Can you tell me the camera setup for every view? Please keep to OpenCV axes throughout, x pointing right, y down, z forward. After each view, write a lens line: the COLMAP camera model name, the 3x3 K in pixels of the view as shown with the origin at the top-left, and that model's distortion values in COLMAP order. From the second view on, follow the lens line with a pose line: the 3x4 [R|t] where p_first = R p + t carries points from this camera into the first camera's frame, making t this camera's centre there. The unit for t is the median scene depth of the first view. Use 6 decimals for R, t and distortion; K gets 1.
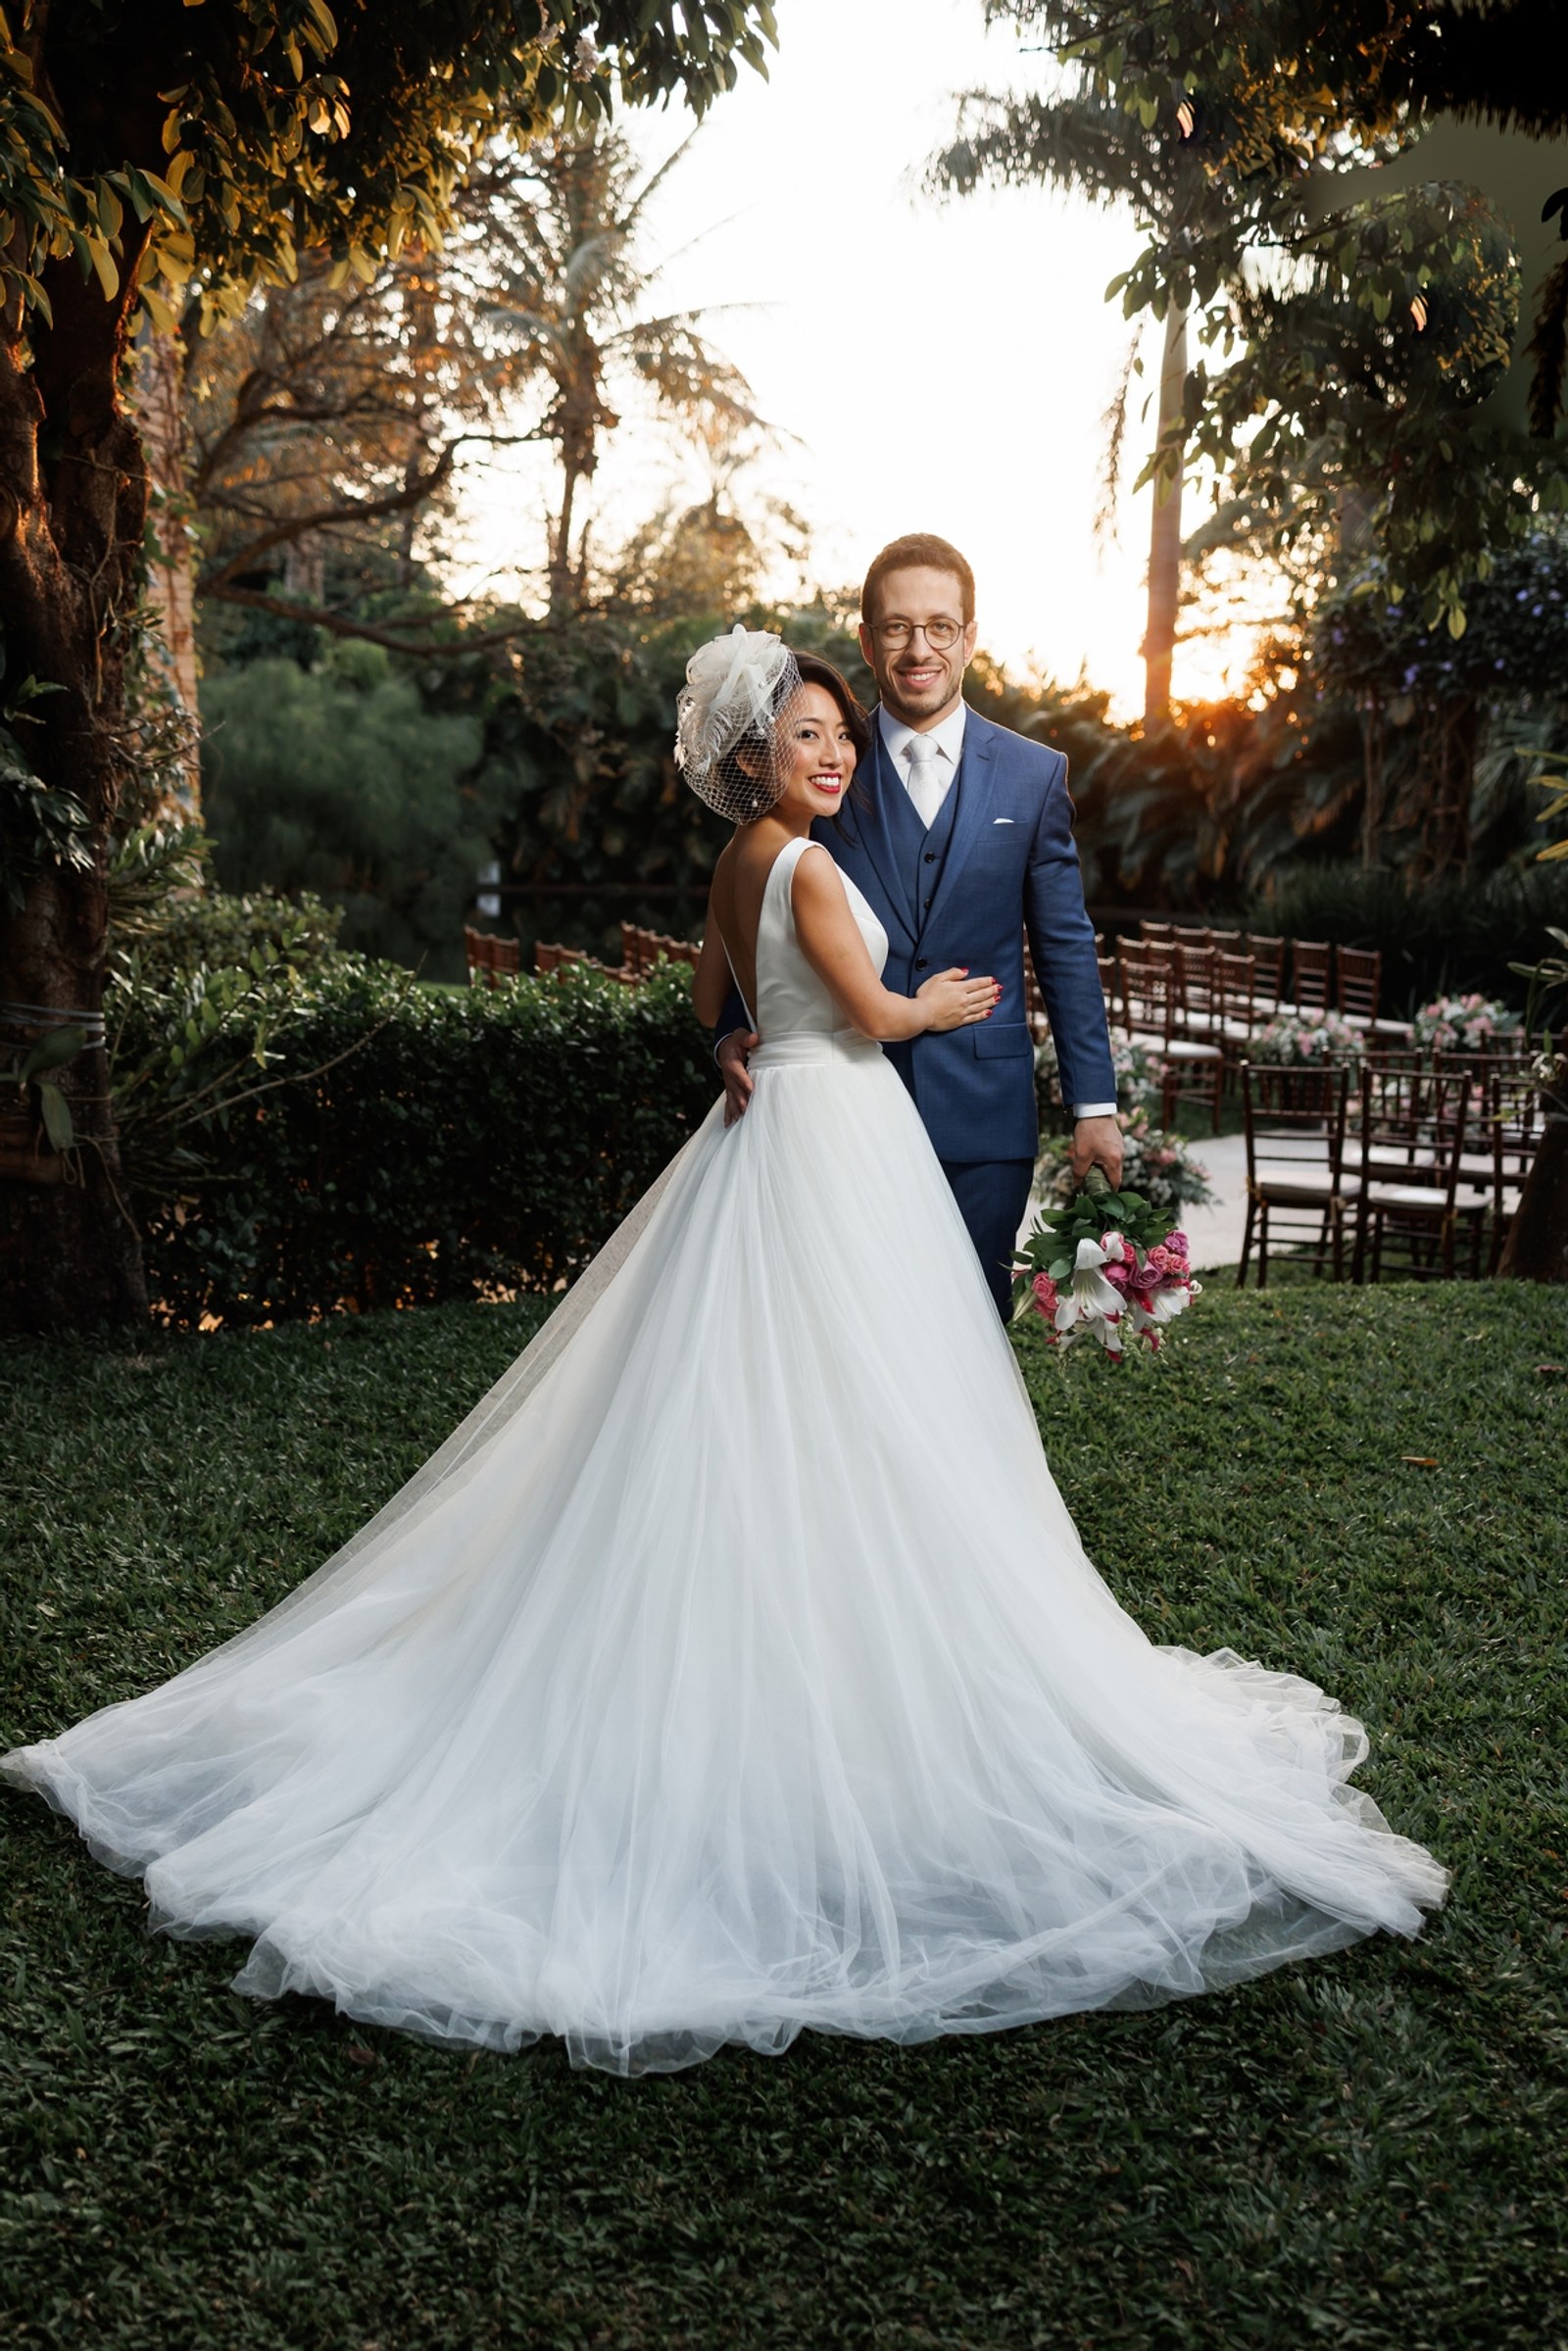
lens RADIAL K [[2333.2, 0, 810.6], [0, 2333.2, 1174.1], [0, 0, 1]] dist [-0.005211, 0.005297]
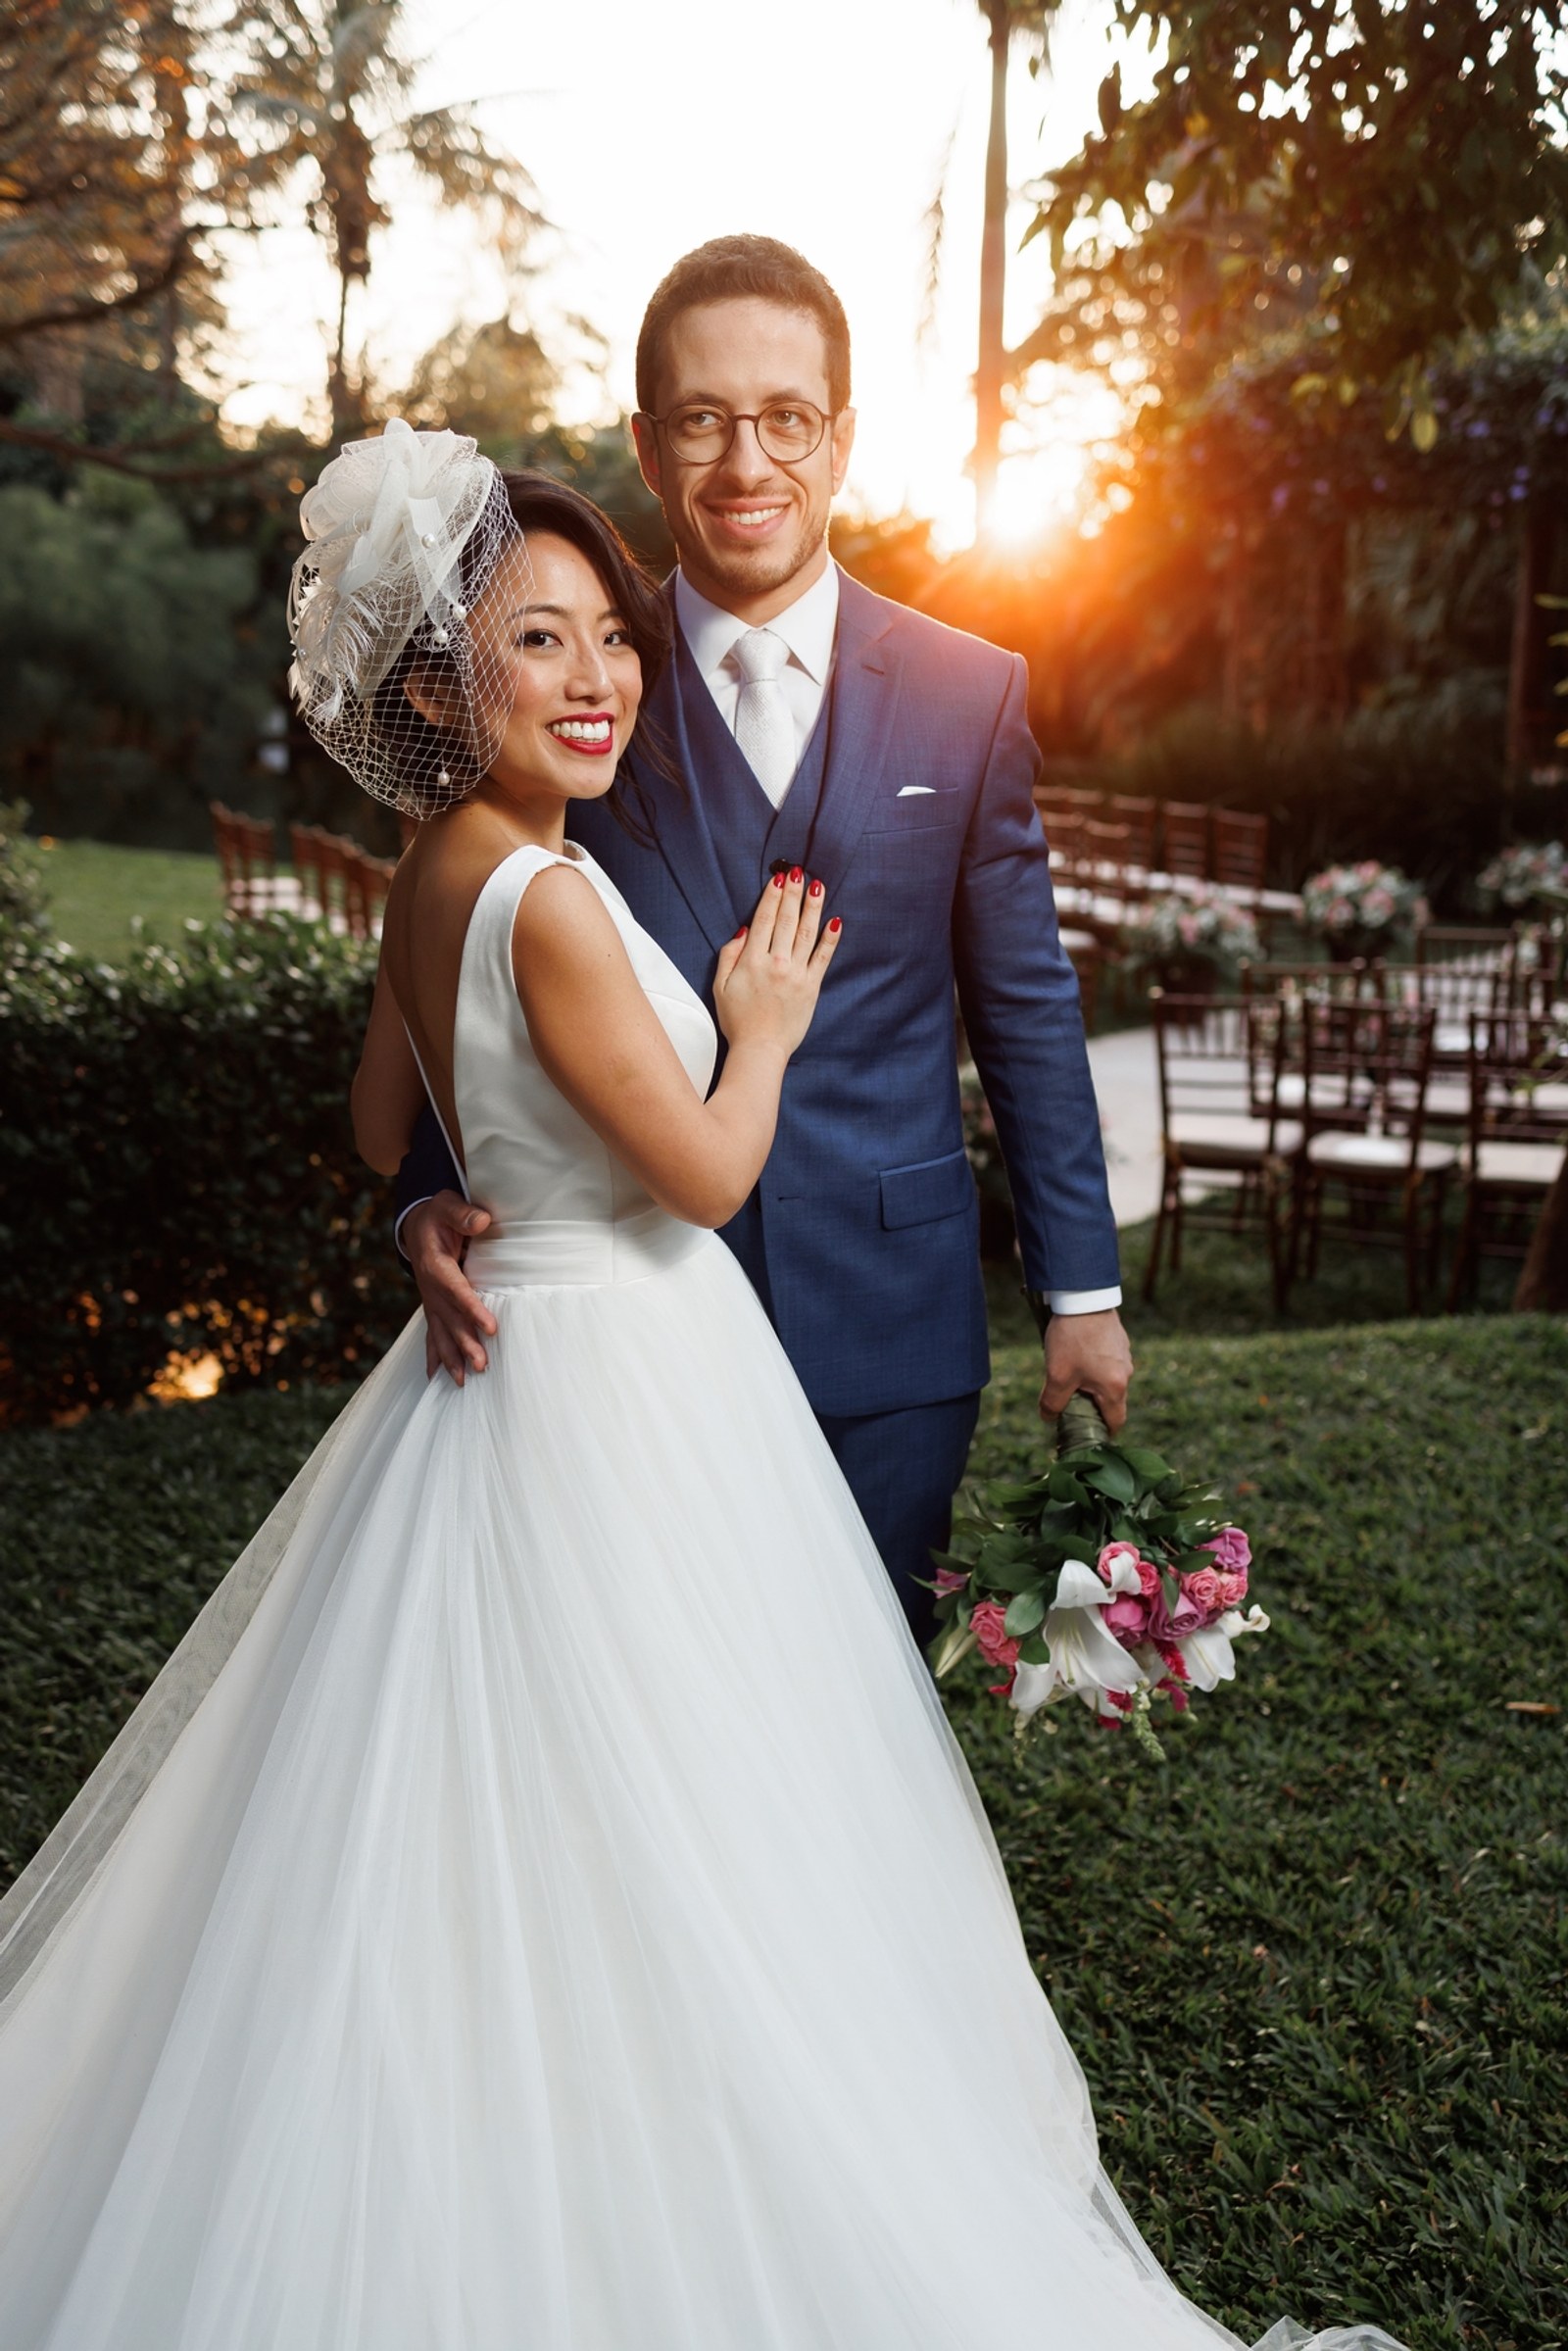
lens RADIAL K [[2333.2, 0, 810.6], [0, 2333.2, 1174.1], [0, 0, 1]] dist [-0.005211, 0.005297]
pose [[0.996813, -0.030814, 0.073587, 0.004863], [0.025524, 0.997094, 0.071780, -0.032521], [-0.075585, -0.069673, 0.994702, 0.147106]]
